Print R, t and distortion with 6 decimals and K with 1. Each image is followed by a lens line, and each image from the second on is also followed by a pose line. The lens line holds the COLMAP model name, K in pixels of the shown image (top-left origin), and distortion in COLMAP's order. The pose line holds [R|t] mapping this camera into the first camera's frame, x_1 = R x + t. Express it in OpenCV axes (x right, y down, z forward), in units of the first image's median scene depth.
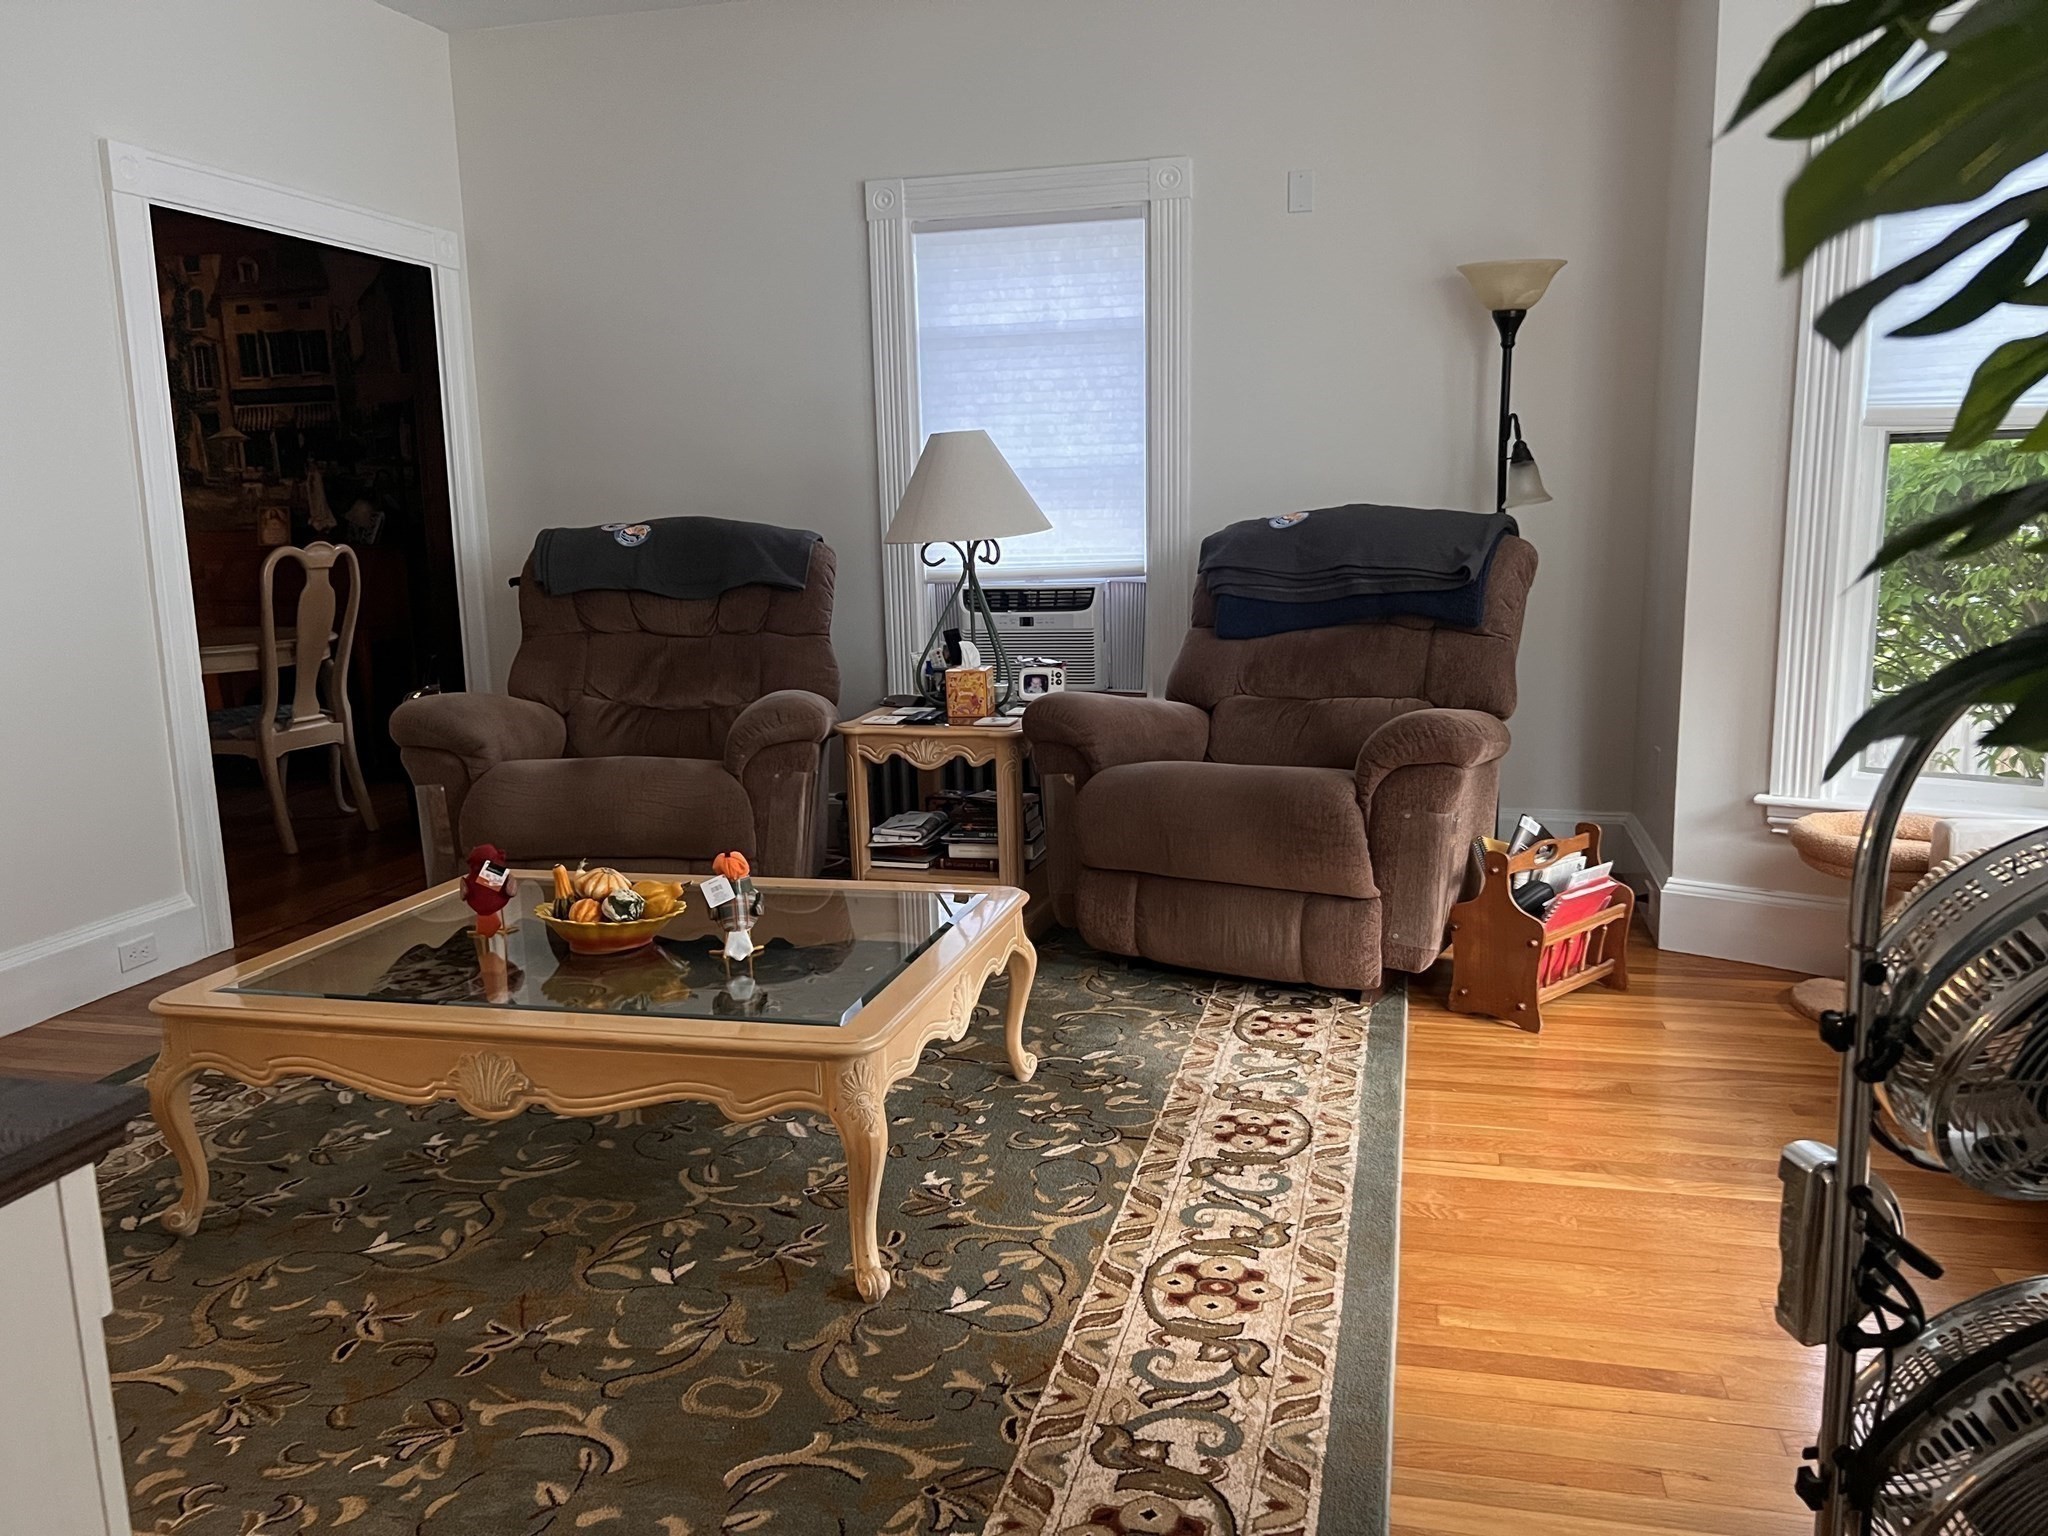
lens RADIAL K [[1532.5, 0, 1031.5], [0, 1532.5, 778.4], [0, 0, 1]] dist [0.063430, -0.061082]
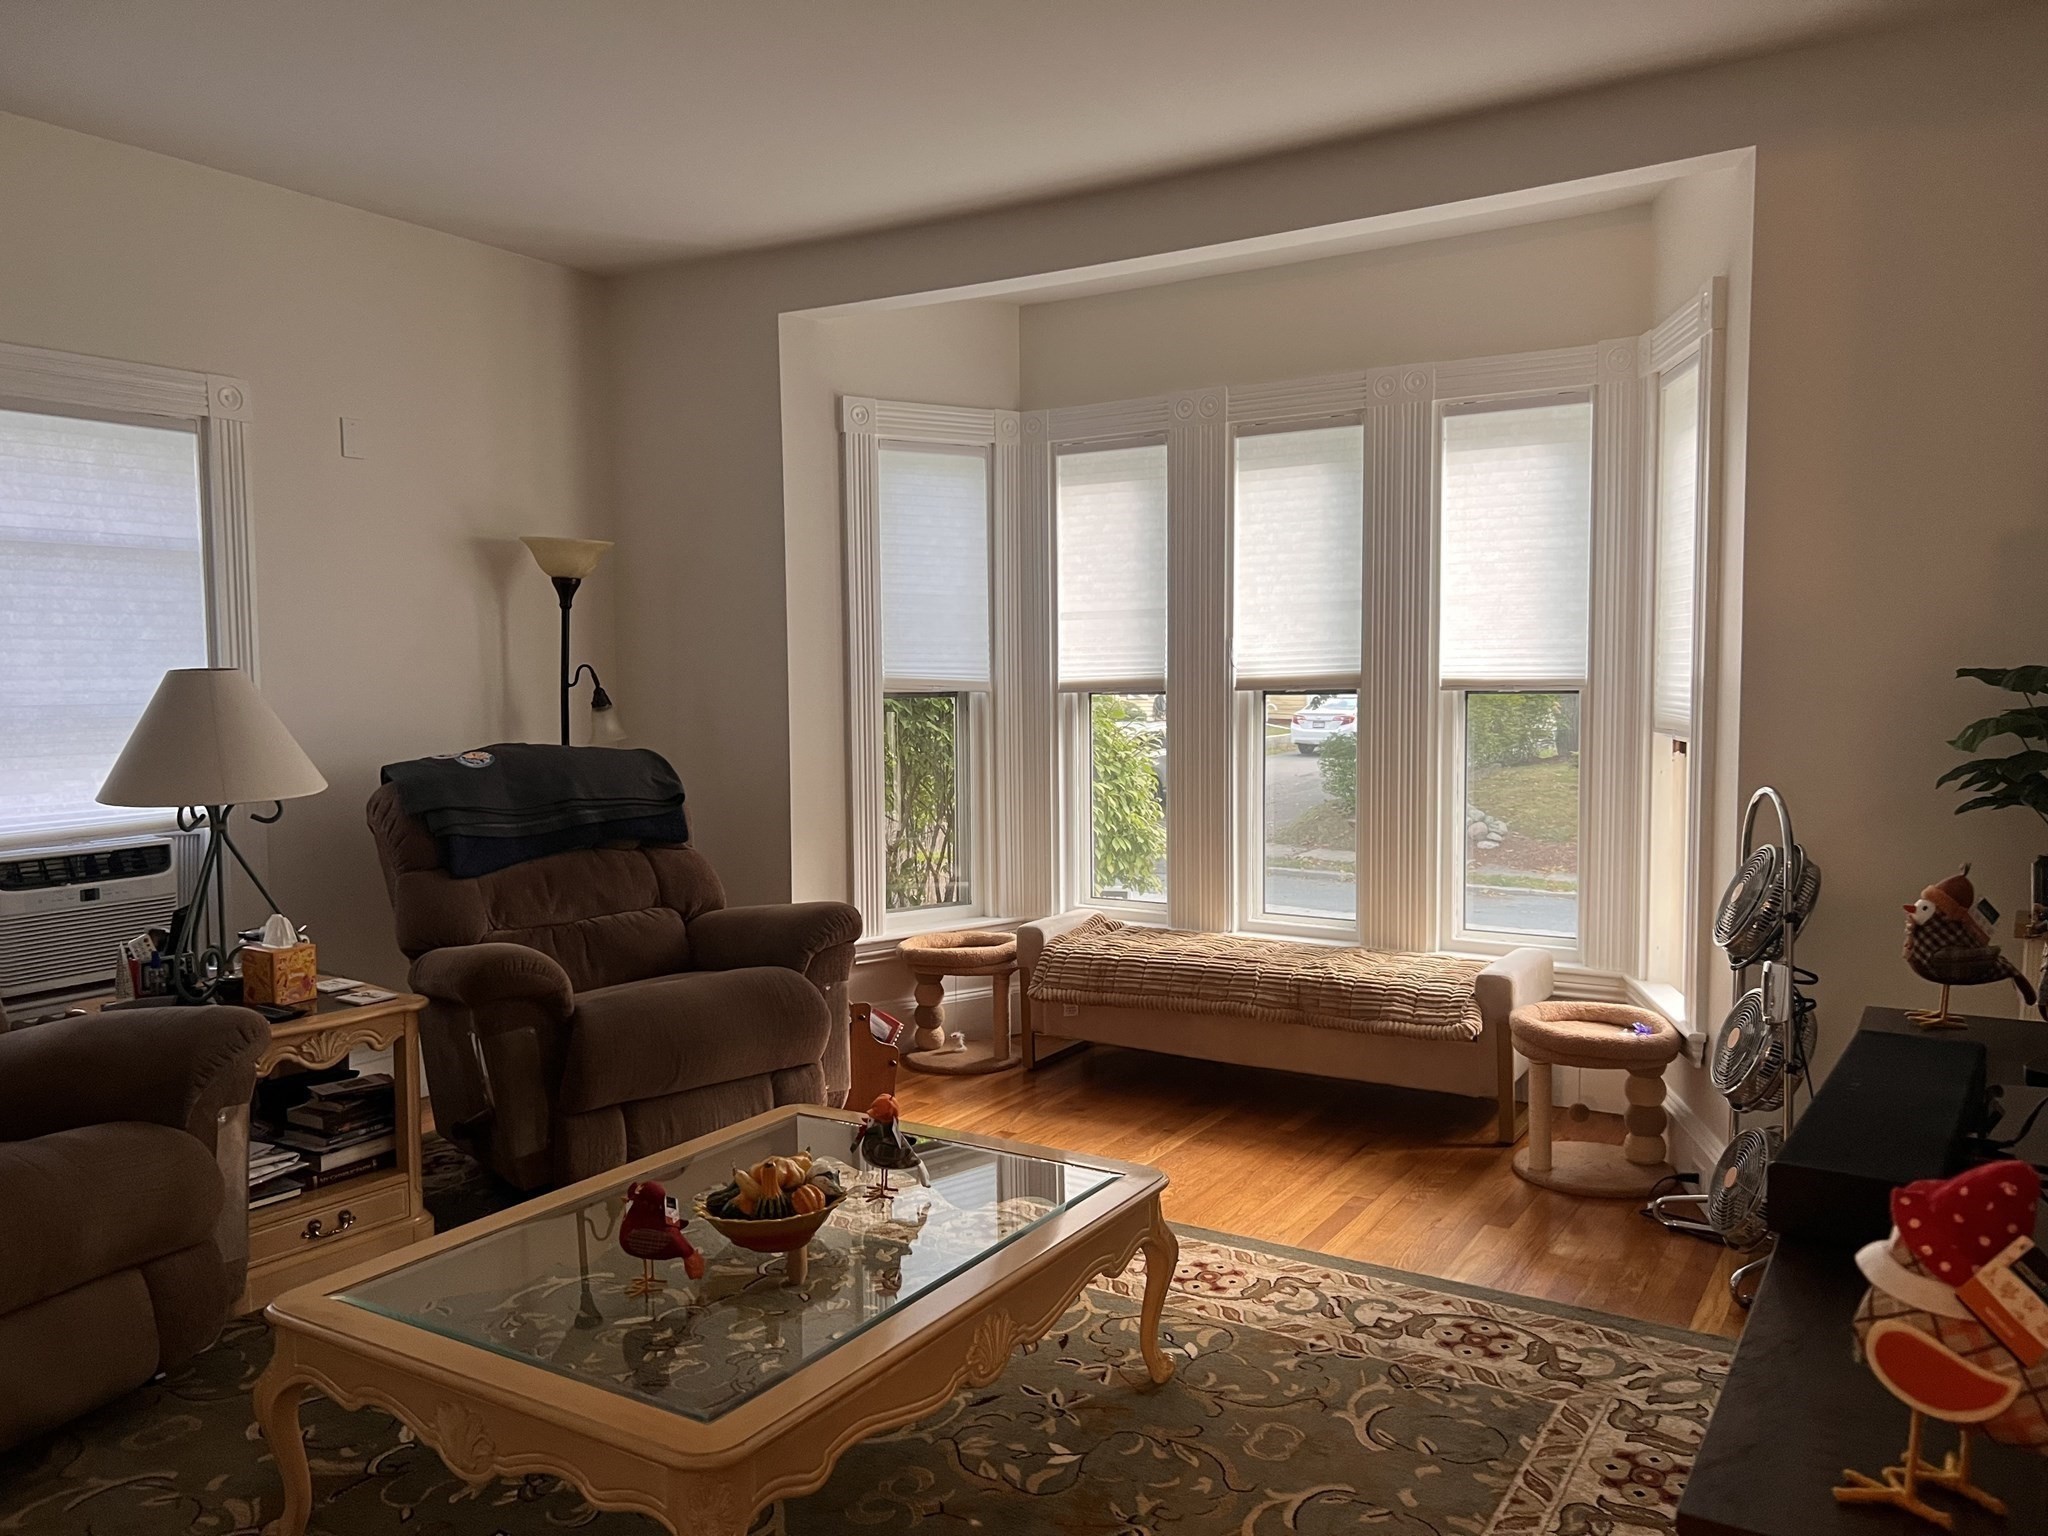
lens RADIAL K [[1532.5, 0, 1032.0], [0, 1532.5, 757.0], [0, 0, 1]] dist [0.063430, -0.061082]
pose [[0.315589, -0.033199, 0.948315, -1.495968], [0.167984, 0.985557, -0.021401, -0.180350], [-0.933908, 0.166056, 0.316608, 0.684099]]
